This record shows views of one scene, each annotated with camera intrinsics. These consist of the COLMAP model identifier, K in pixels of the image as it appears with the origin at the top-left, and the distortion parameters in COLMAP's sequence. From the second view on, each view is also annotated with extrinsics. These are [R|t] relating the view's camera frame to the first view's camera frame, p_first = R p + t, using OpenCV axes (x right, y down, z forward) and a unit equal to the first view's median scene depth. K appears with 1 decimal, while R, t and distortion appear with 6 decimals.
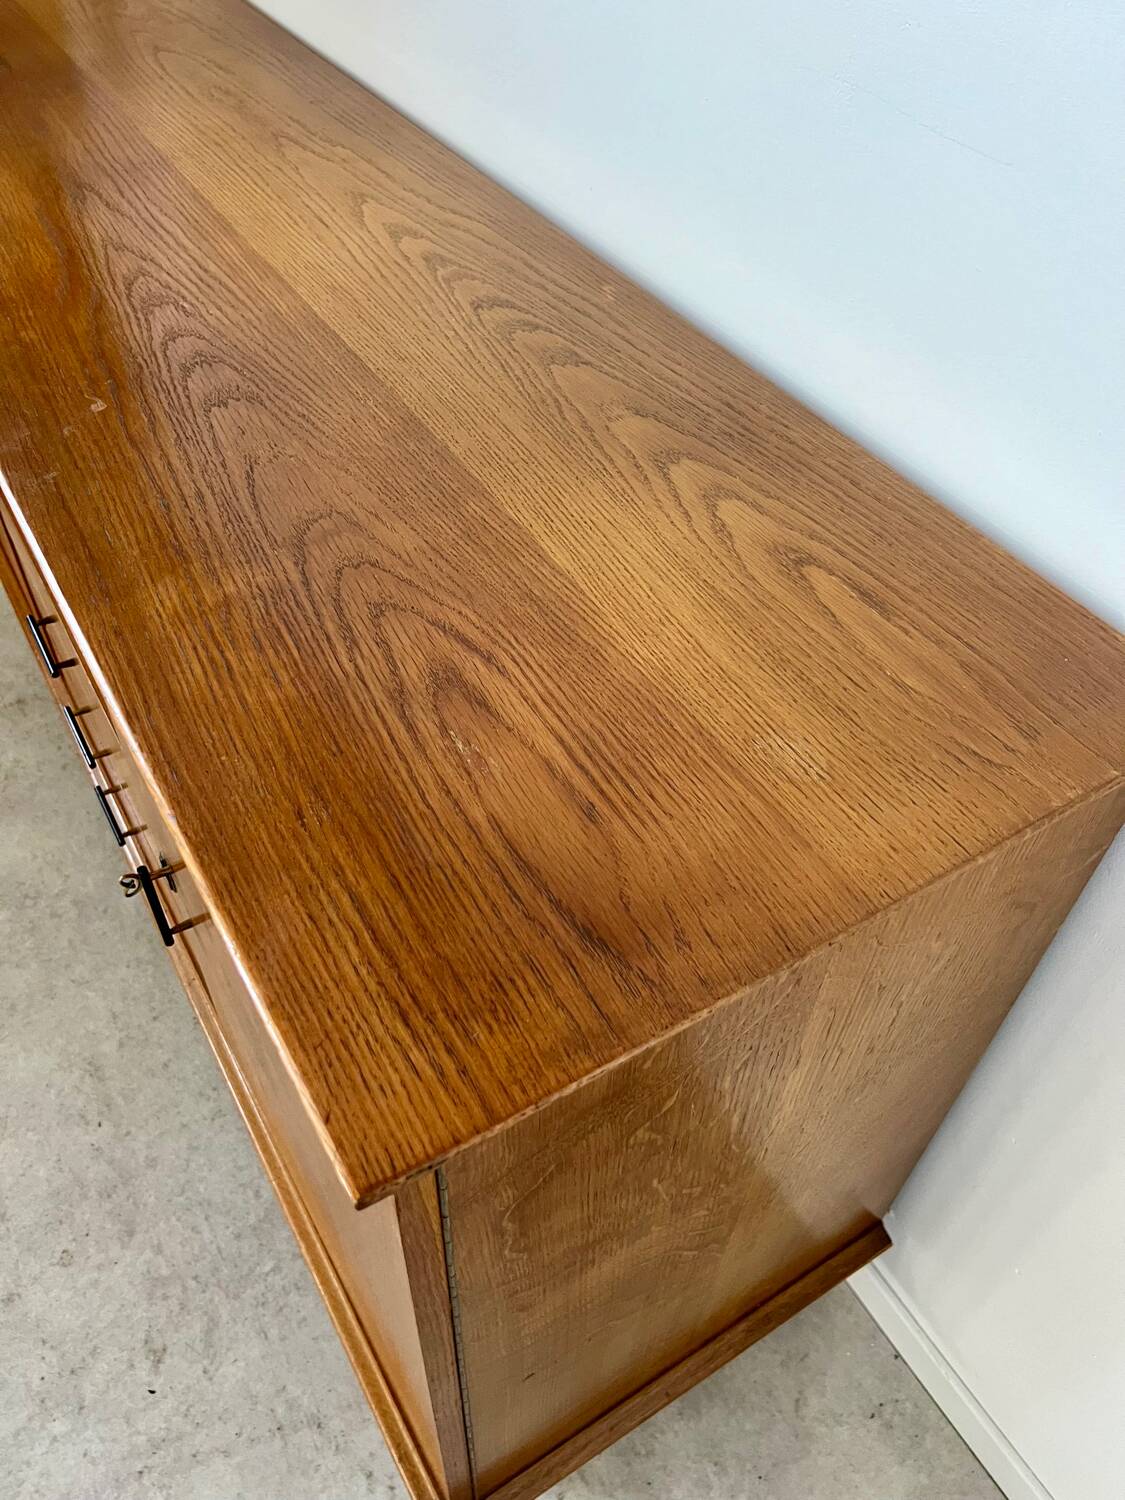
lens RADIAL K [[1129.5, 0, 565.0], [0, 1129.5, 757.3], [0, 0, 1]] dist [0.049131, -0.063327]
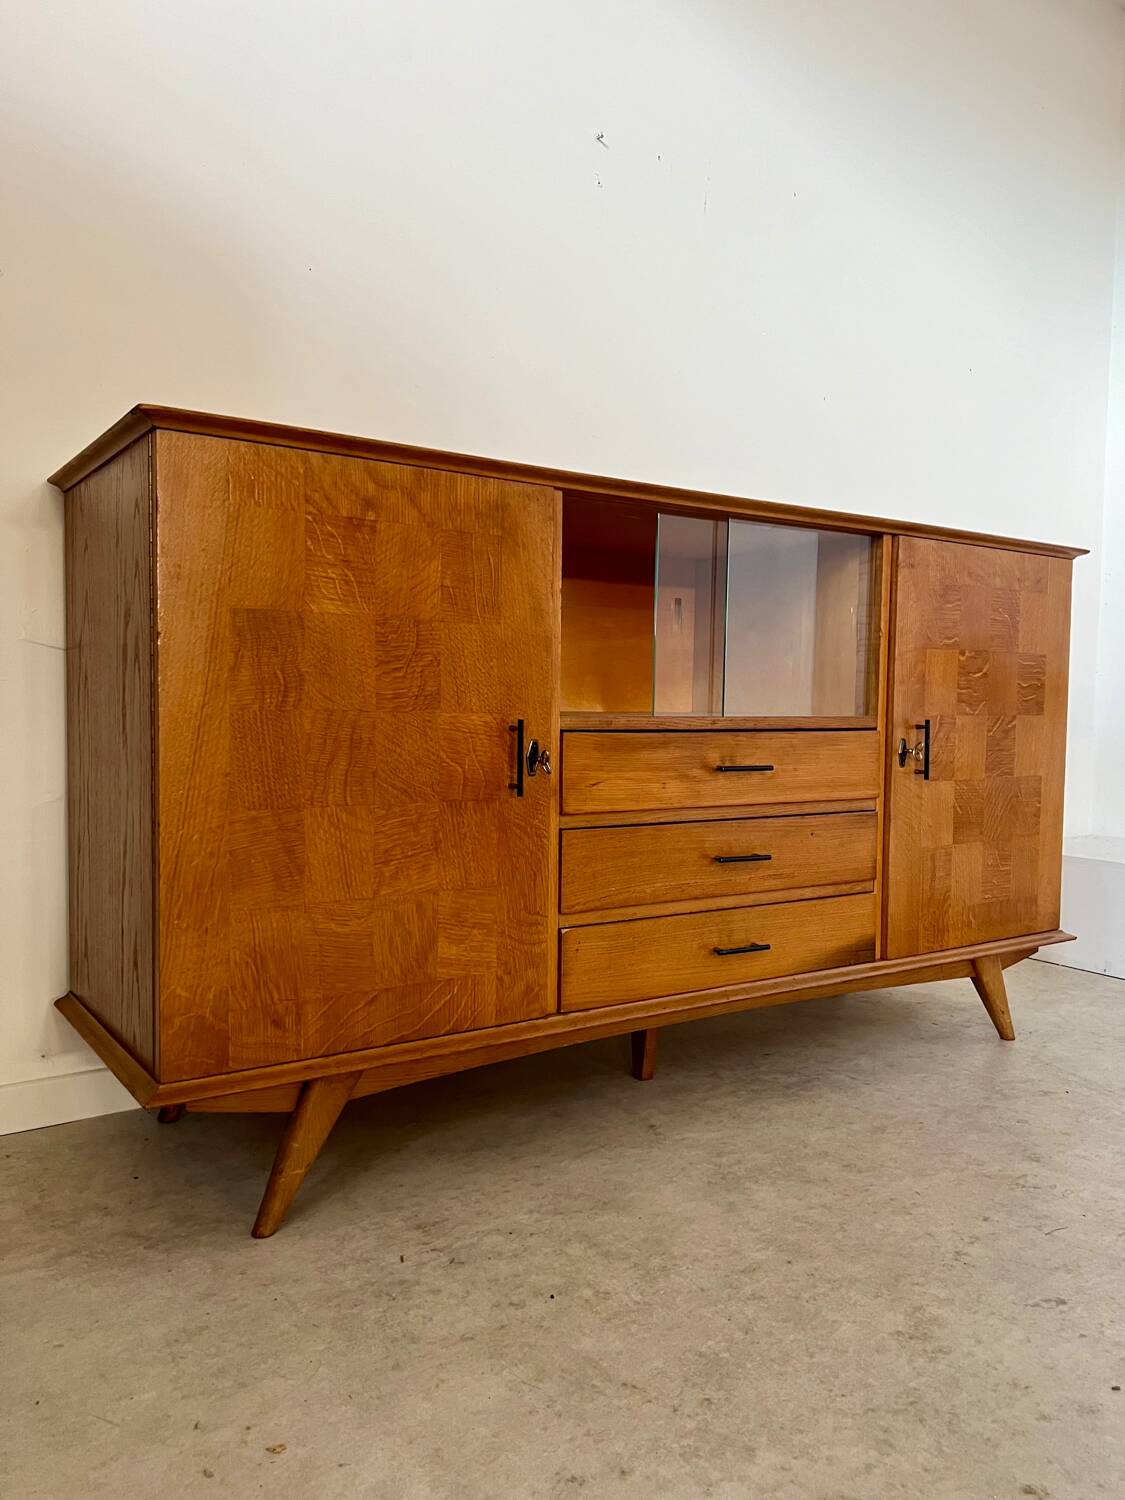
lens RADIAL K [[1129.5, 0, 560.8], [0, 1129.5, 755.5], [0, 0, 1]] dist [0.049131, -0.063327]
pose [[-0.040510, -0.089160, 0.995193, -1.877758], [0.718941, 0.689088, 0.091000, -0.410704], [-0.693889, 0.719172, 0.036186, 1.109710]]
